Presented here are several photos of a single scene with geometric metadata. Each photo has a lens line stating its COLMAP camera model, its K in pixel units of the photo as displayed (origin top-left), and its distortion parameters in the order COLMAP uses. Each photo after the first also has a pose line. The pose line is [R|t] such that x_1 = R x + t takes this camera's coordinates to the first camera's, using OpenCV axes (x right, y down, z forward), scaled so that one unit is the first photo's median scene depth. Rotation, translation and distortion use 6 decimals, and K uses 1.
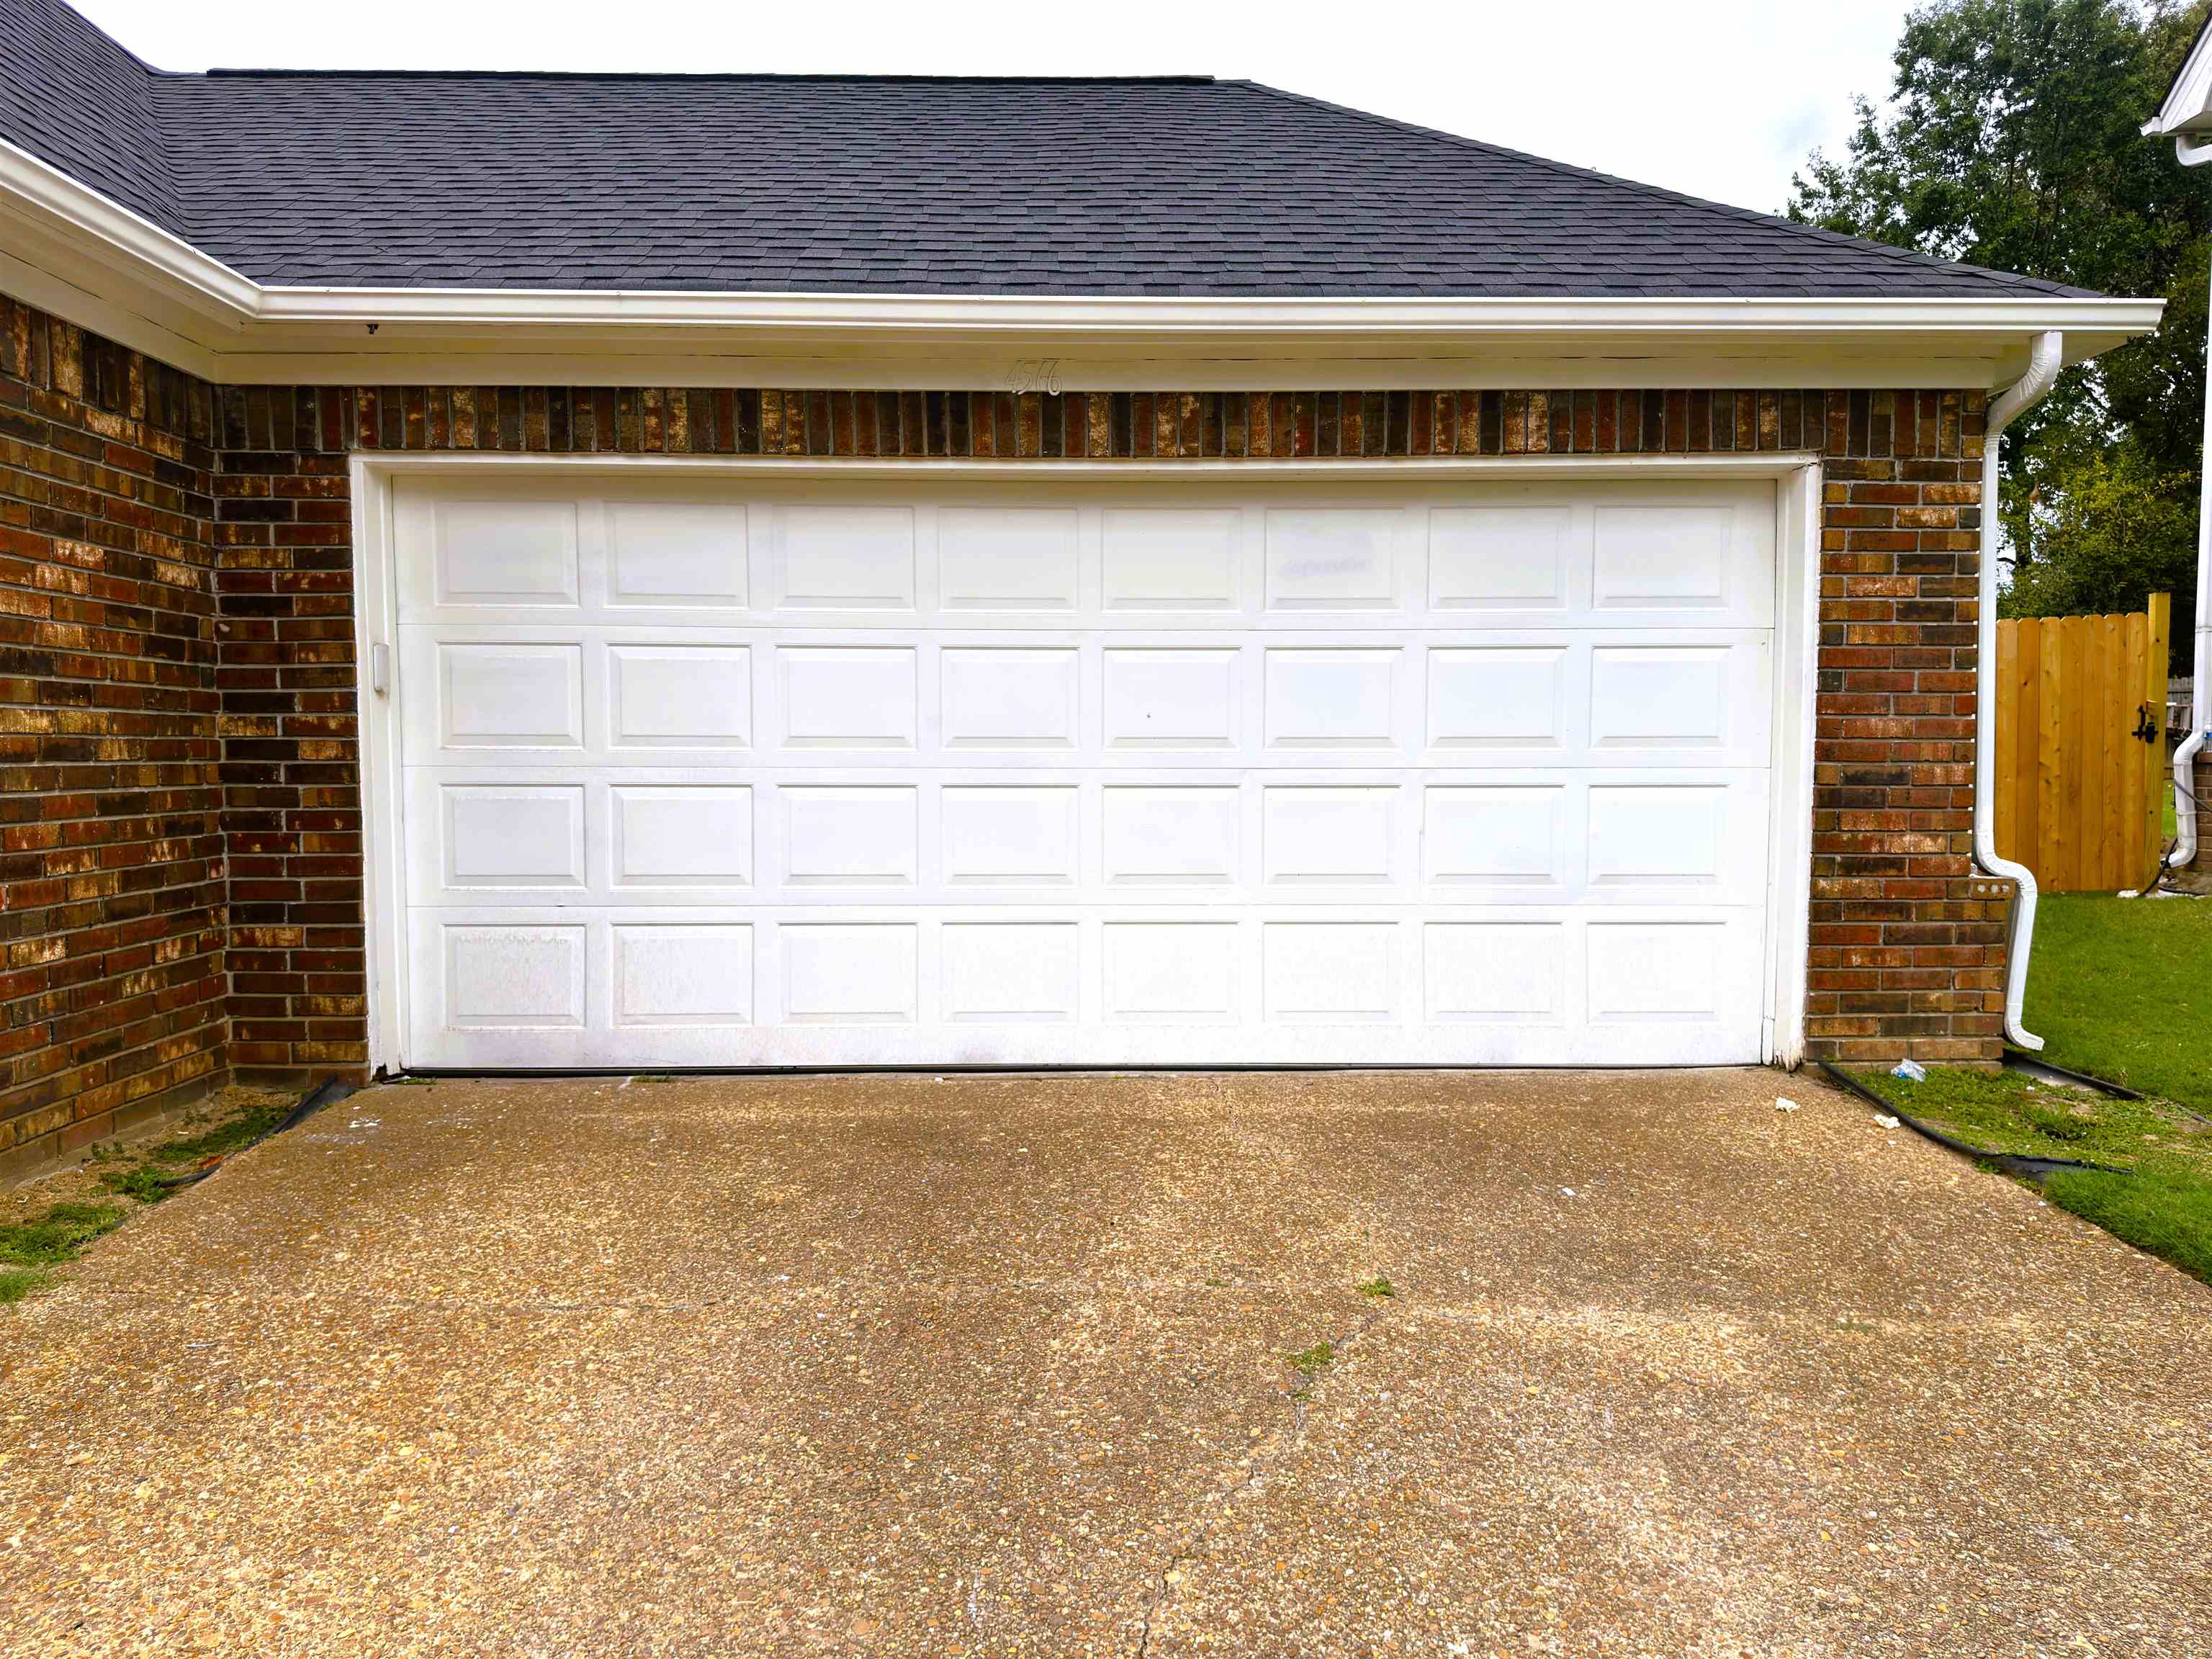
lens RADIAL K [[1566.6, 0, 1109.3], [0, 1566.6, 844.5], [0, 0, 1]] dist [0.087913, -0.112910]
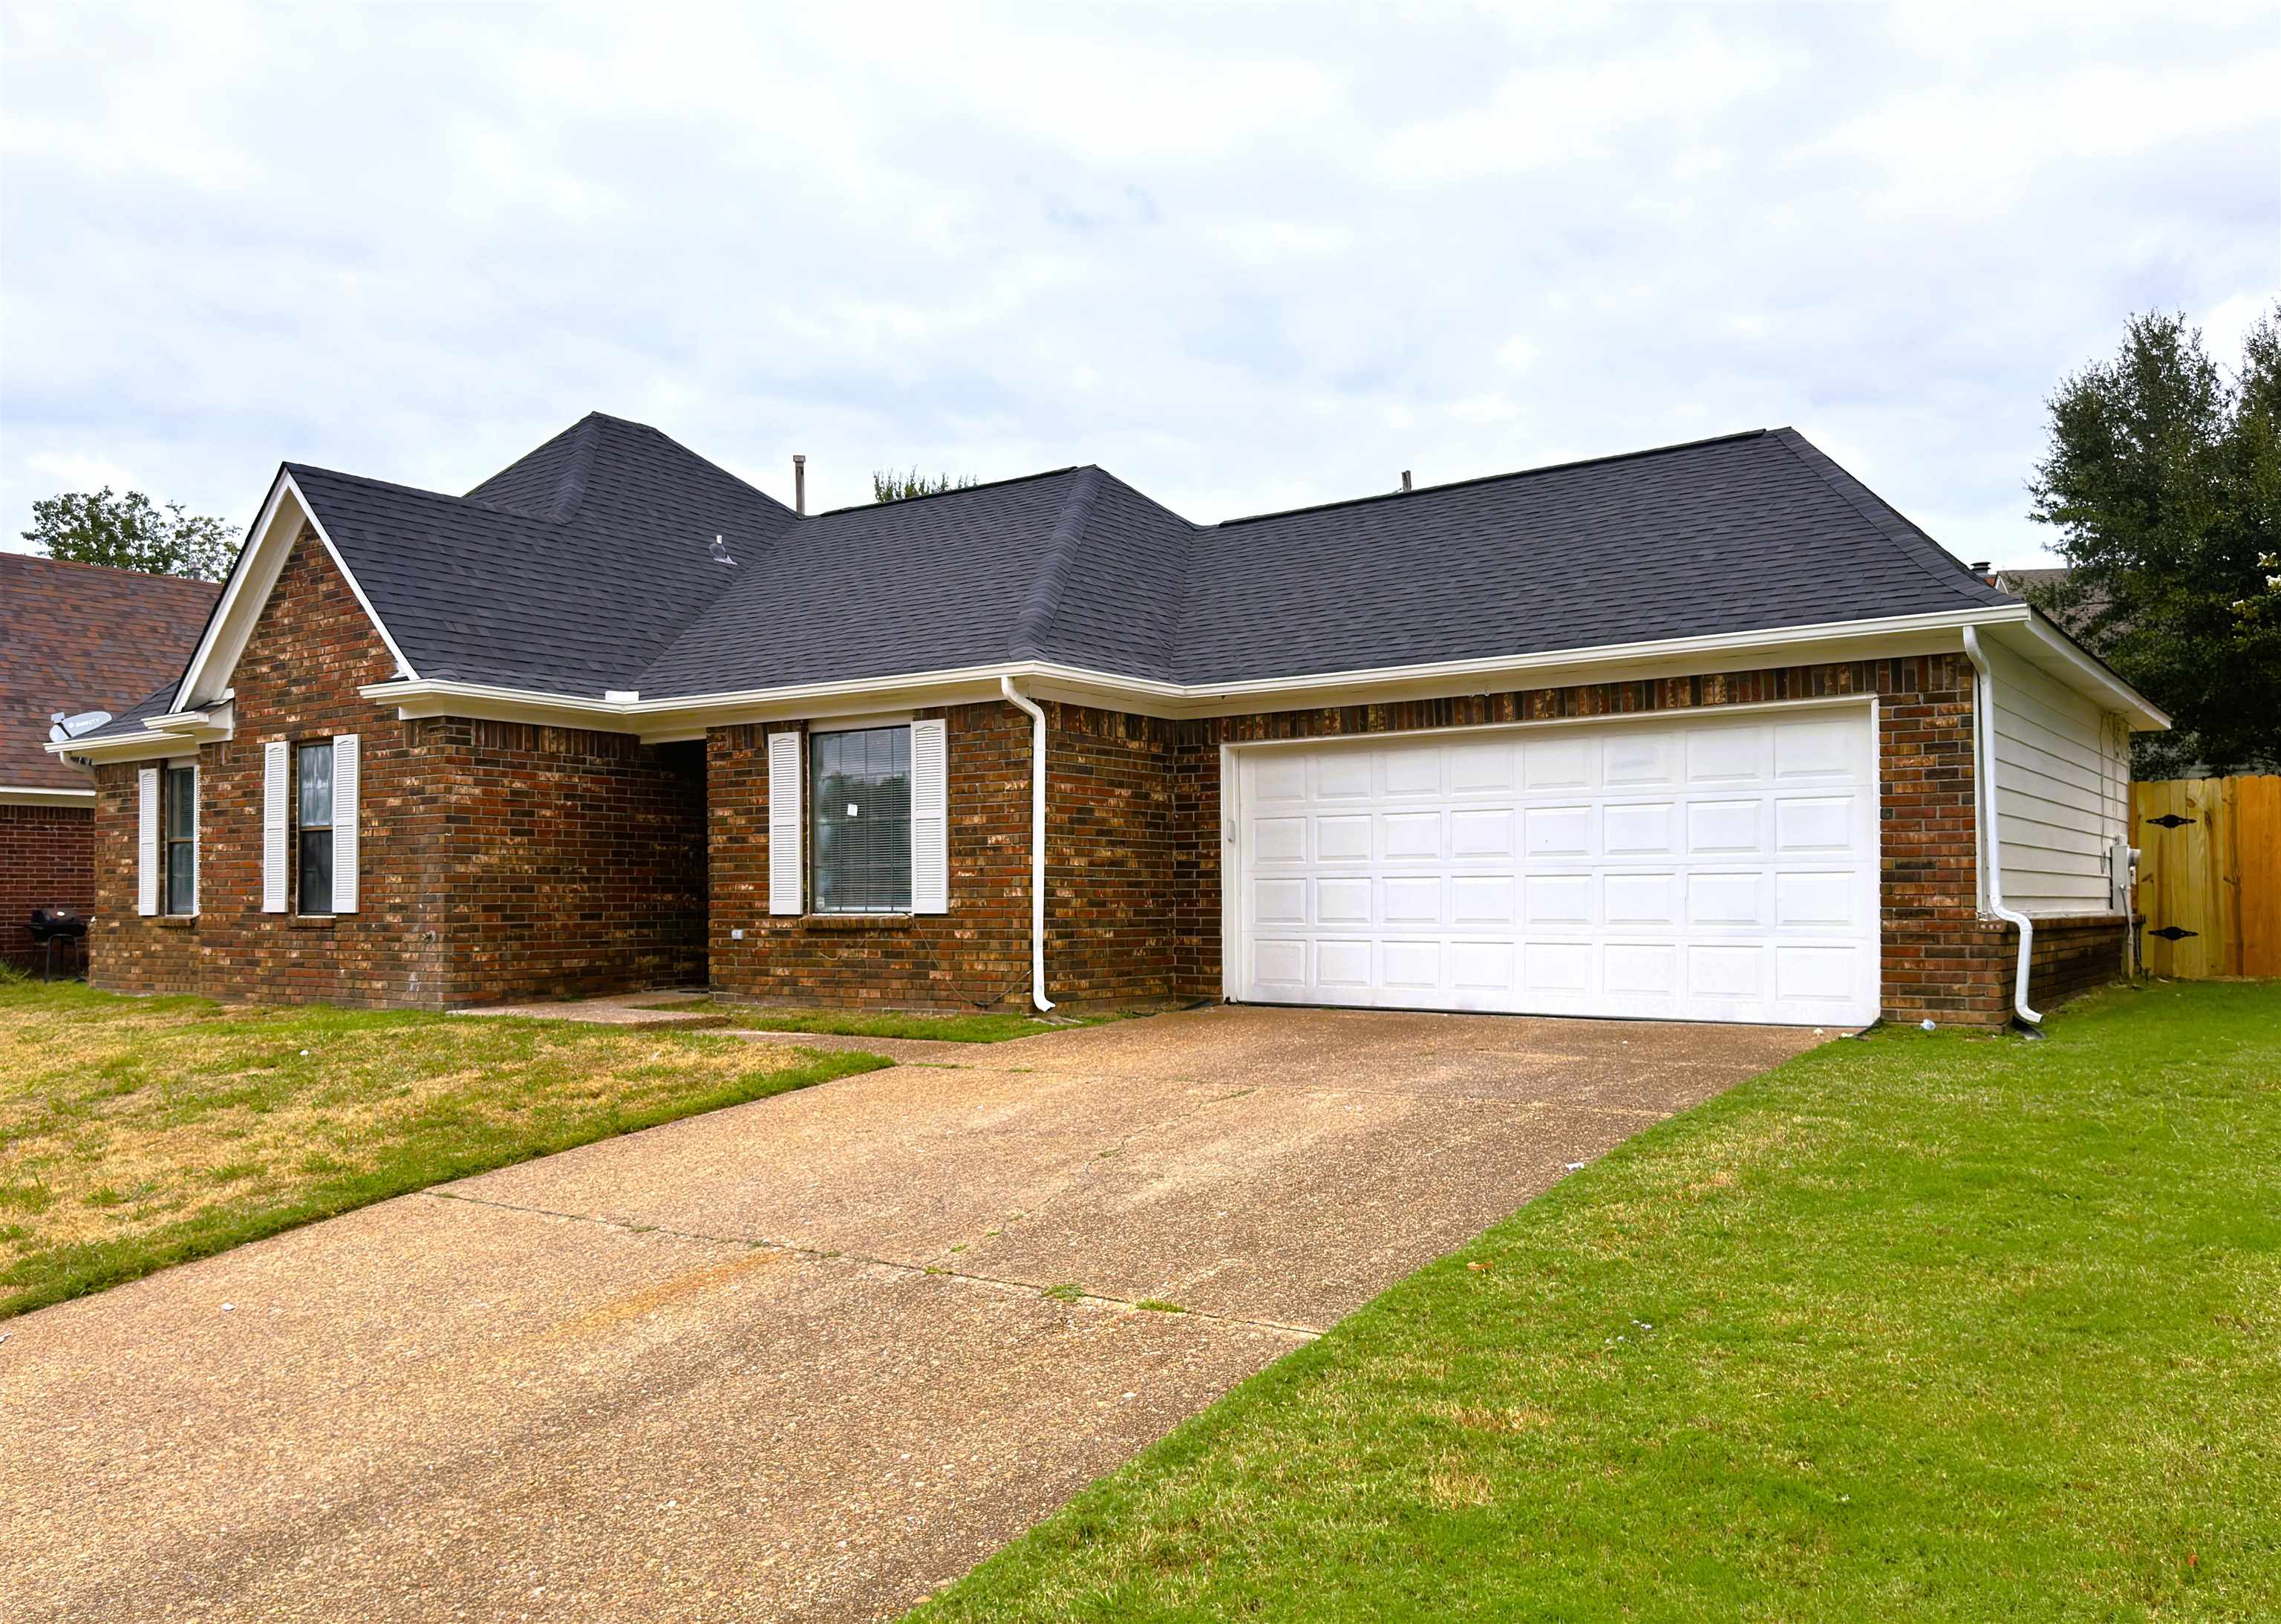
lens RADIAL K [[1710.1, 0, 1140.0], [0, 1710.1, 868.2], [0, 0, 1]] dist [0.175975, -0.180736]
pose [[0.802097, -0.015913, -0.596982, 0.984879], [-0.031754, 0.997094, -0.069242, 0.130927], [0.596349, 0.074496, 0.799261, -1.156344]]
